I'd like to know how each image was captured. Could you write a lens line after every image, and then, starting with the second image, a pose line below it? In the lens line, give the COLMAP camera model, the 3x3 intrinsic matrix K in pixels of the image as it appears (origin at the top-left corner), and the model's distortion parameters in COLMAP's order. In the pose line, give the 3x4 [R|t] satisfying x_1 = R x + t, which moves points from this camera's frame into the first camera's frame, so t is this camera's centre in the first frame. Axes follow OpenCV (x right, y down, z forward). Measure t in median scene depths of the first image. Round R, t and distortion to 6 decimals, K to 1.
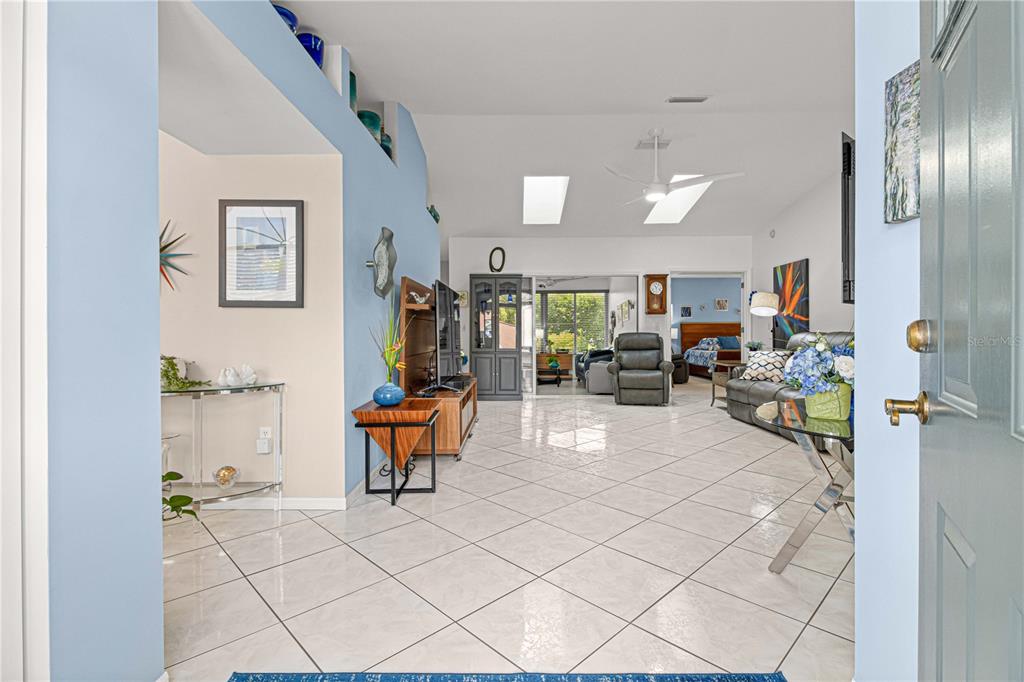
lens RADIAL K [[471.3, 0, 515.8], [0, 471.3, 335.8], [0, 0, 1]] dist [0.004612, -0.000581]
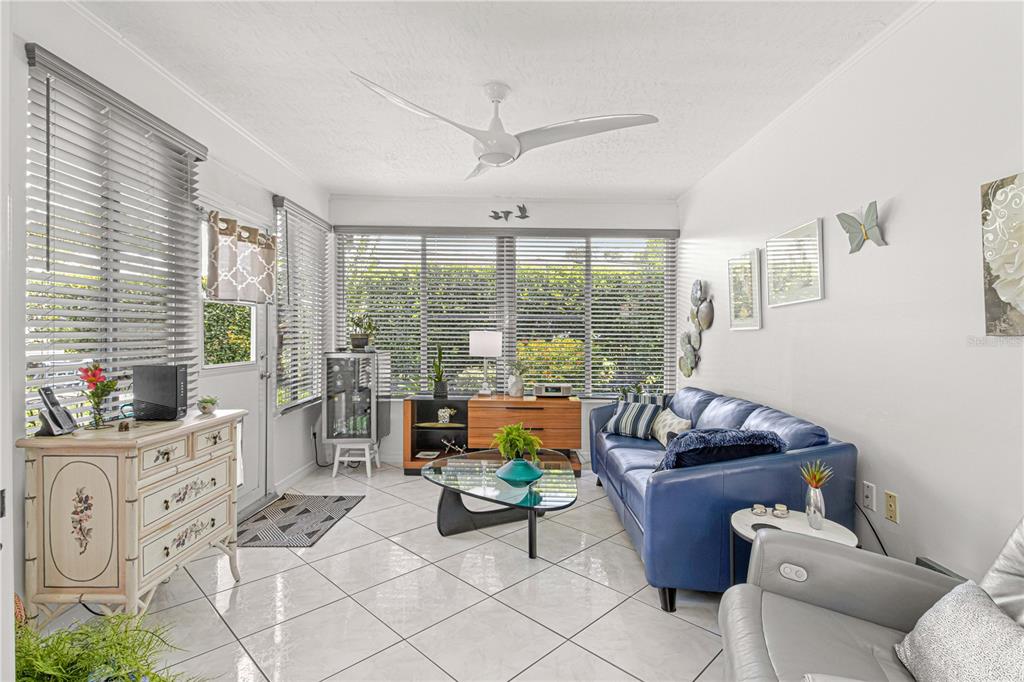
lens RADIAL K [[465.7, 0, 510.9], [0, 465.7, 337.2], [0, 0, 1]] dist [0.001598, -0.000026]
pose [[0.999971, 0.007330, -0.002281, 0.102039], [-0.007322, 0.999968, 0.003360, -0.017789], [0.002306, -0.003343, 0.999992, 0.988031]]
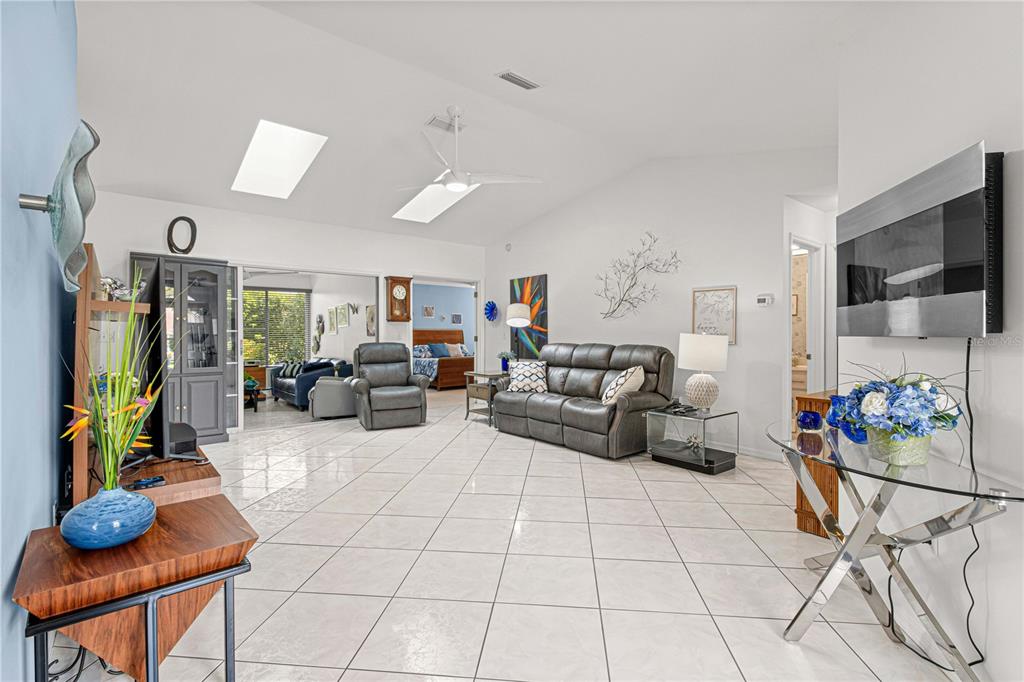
lens RADIAL K [[465.7, 0, 510.9], [0, 465.7, 337.2], [0, 0, 1]] dist [0.001598, -0.000026]
pose [[0.760694, -0.001746, 0.649108, -0.116274], [0.002645, 0.999996, -0.000410, -0.016147], [-0.649105, 0.002029, 0.760696, 0.202021]]
